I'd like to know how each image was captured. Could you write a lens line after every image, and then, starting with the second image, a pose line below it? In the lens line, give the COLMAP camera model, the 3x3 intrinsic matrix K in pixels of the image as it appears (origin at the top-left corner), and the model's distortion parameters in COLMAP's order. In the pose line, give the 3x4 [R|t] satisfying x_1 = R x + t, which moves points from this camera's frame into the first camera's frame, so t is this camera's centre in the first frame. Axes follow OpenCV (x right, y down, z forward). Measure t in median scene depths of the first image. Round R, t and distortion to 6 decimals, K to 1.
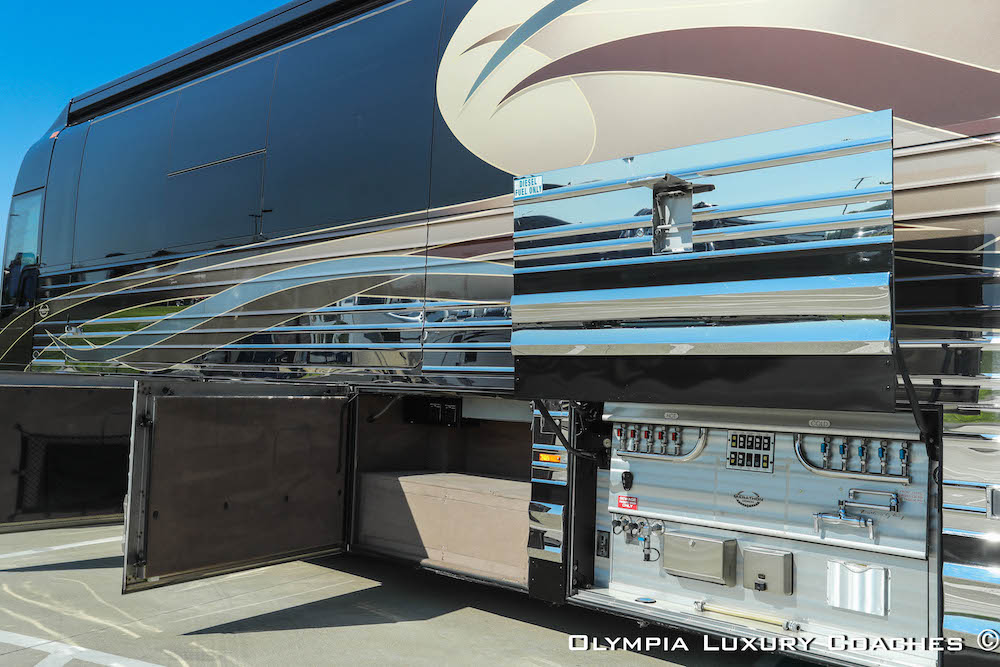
lens RADIAL K [[973.4, 0, 494.9], [0, 973.4, 327.3], [0, 0, 1]] dist [0.013734, 0.000000]
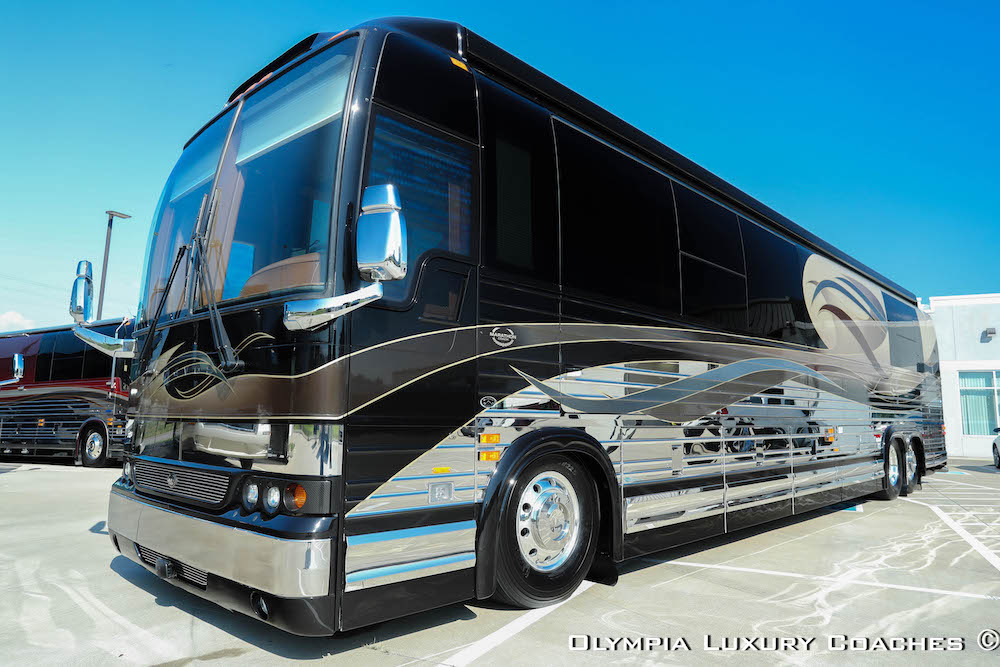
lens RADIAL K [[671.4, 0, 498.5], [0, 671.4, 329.9], [0, 0, 1]] dist [-0.037327, 0.025493]
pose [[-0.021445, 0.088333, 0.995860, -2.186385], [-0.078018, 0.992904, -0.089751, 0.046845], [-0.996721, -0.079619, -0.014401, 2.392014]]
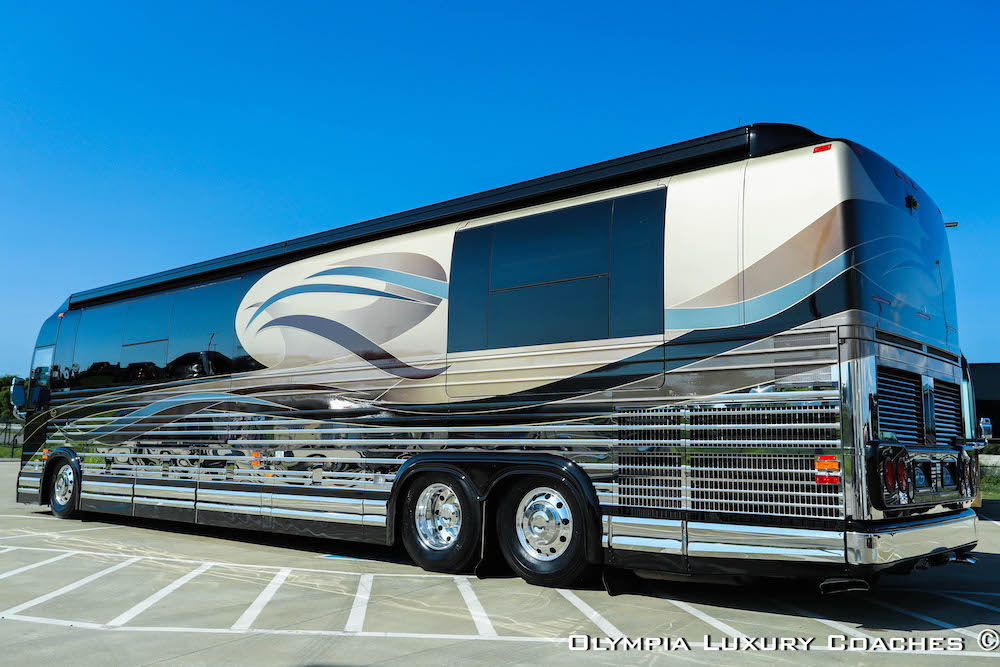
lens RADIAL K [[905.5, 0, 471.5], [0, 905.5, 314.8], [0, 0, 1]] dist [0.001714, 0.028470]
pose [[0.999240, -0.017592, 0.034780, 0.614646], [0.020656, 0.995745, -0.089804, -0.075028], [-0.033052, 0.090454, 0.995352, -1.709607]]
